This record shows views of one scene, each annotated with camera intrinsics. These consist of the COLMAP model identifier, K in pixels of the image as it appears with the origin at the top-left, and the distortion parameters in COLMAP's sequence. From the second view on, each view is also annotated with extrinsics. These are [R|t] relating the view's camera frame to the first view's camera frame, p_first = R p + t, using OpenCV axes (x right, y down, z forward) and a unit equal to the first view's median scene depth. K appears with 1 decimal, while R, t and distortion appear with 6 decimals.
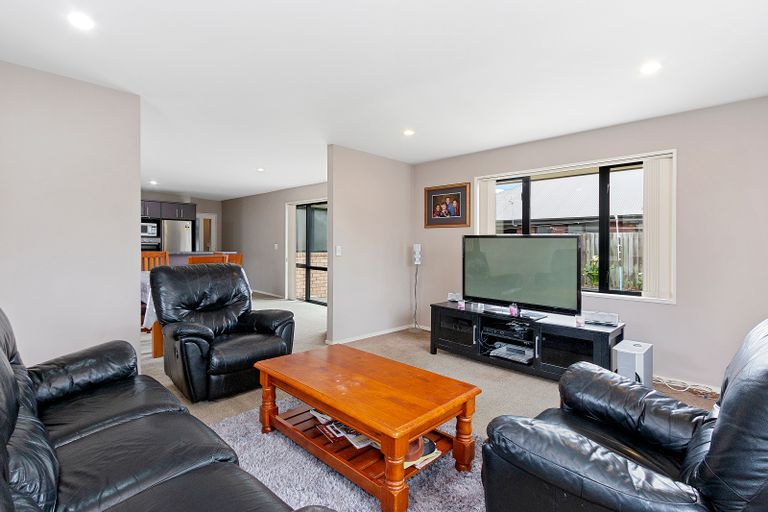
lens RADIAL K [[353.9, 0, 382.4], [0, 353.9, 250.9], [0, 0, 1]] dist [0.003188, 0.000002]
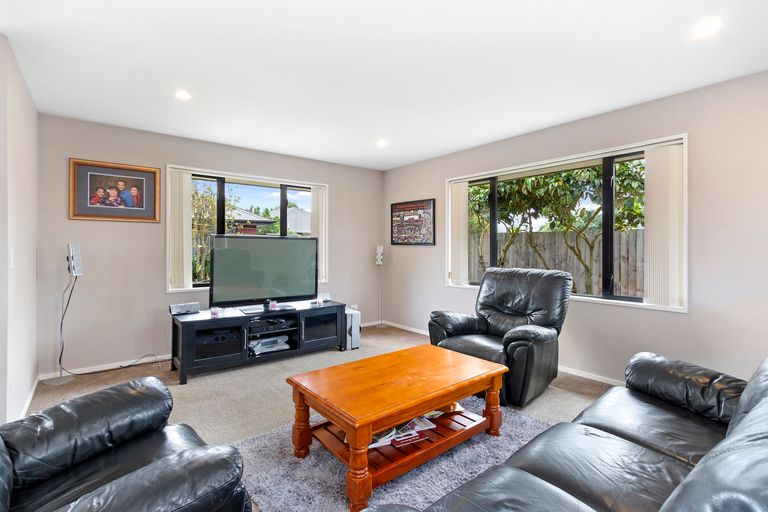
lens RADIAL K [[353.9, 0, 358.9], [0, 353.9, 243.7], [0, 0, 1]] dist [0.003188, 0.000002]
pose [[0.166791, -0.003686, 0.985985, -0.490339], [0.015143, 0.999885, 0.001176, -0.014391], [-0.985876, 0.014735, 0.166827, 0.415188]]
